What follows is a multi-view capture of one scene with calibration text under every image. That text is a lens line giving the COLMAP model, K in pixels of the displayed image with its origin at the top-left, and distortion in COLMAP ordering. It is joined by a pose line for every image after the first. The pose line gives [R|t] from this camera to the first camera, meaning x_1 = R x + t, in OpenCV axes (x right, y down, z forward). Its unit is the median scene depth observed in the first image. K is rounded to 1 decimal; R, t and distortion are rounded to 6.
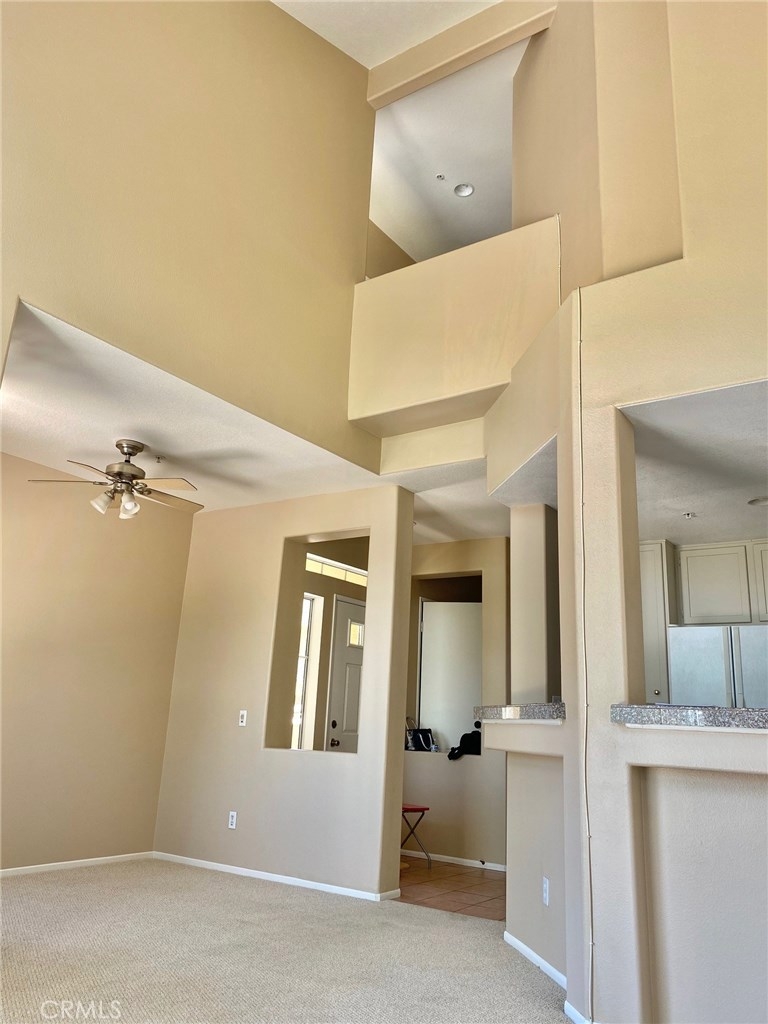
lens RADIAL K [[782.0, 0, 387.1], [0, 782.0, 506.4], [0, 0, 1]] dist [0.068438, -0.109014]
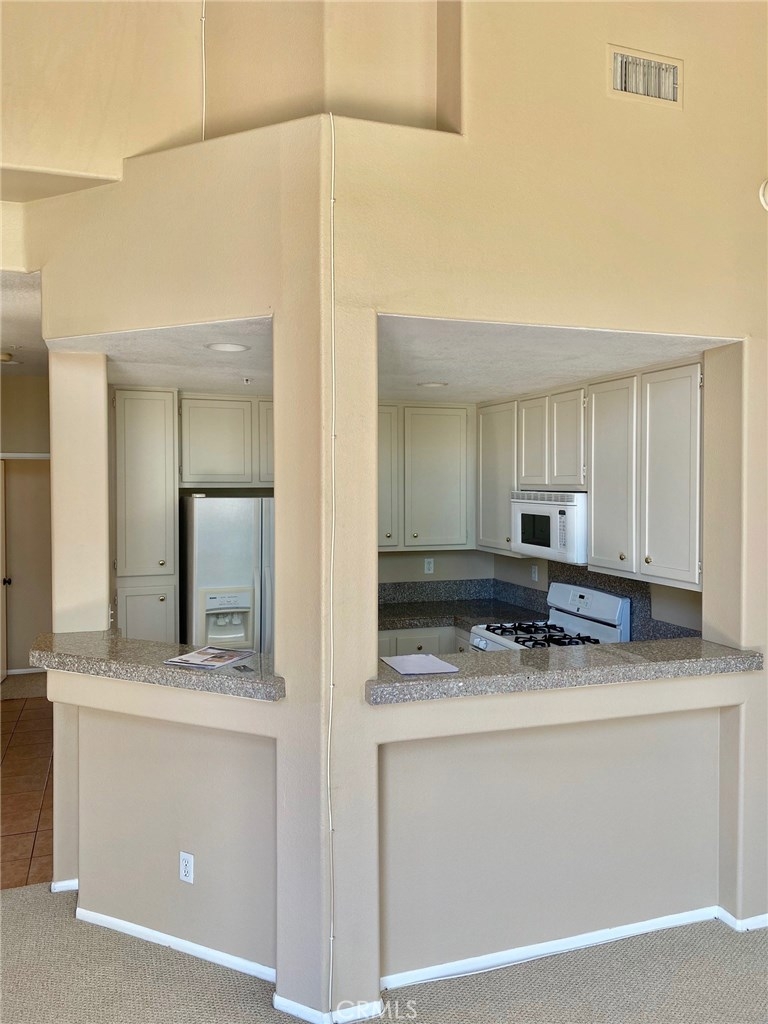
lens RADIAL K [[782.0, 0, 387.1], [0, 782.0, 506.4], [0, 0, 1]] dist [0.068438, -0.109014]
pose [[0.583819, -0.075772, 0.808340, -0.238600], [-0.195526, 0.953209, 0.230569, -0.085672], [-0.787988, -0.292662, 0.541686, 0.353903]]
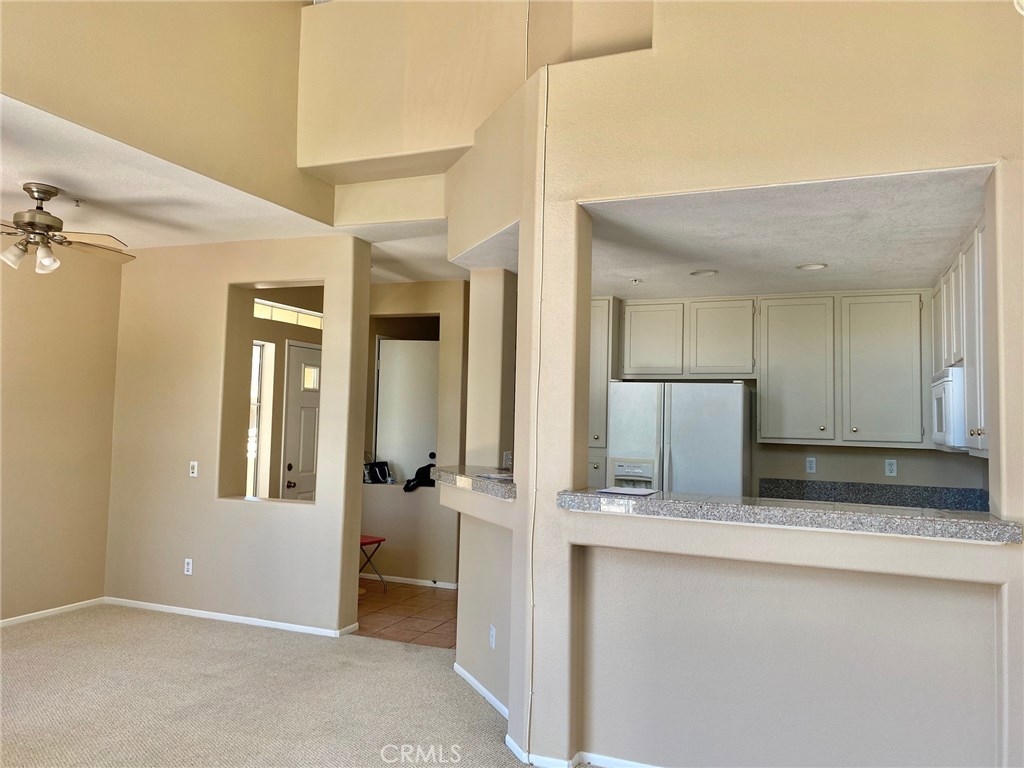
lens RADIAL K [[782.0, 0, 507.0], [0, 782.0, 378.4], [0, 0, 1]] dist [0.068438, -0.109014]
pose [[0.977859, -0.011548, 0.208948, -0.006055], [-0.036132, 0.974164, 0.222932, -0.087225], [-0.206124, -0.225546, 0.952177, 0.009872]]
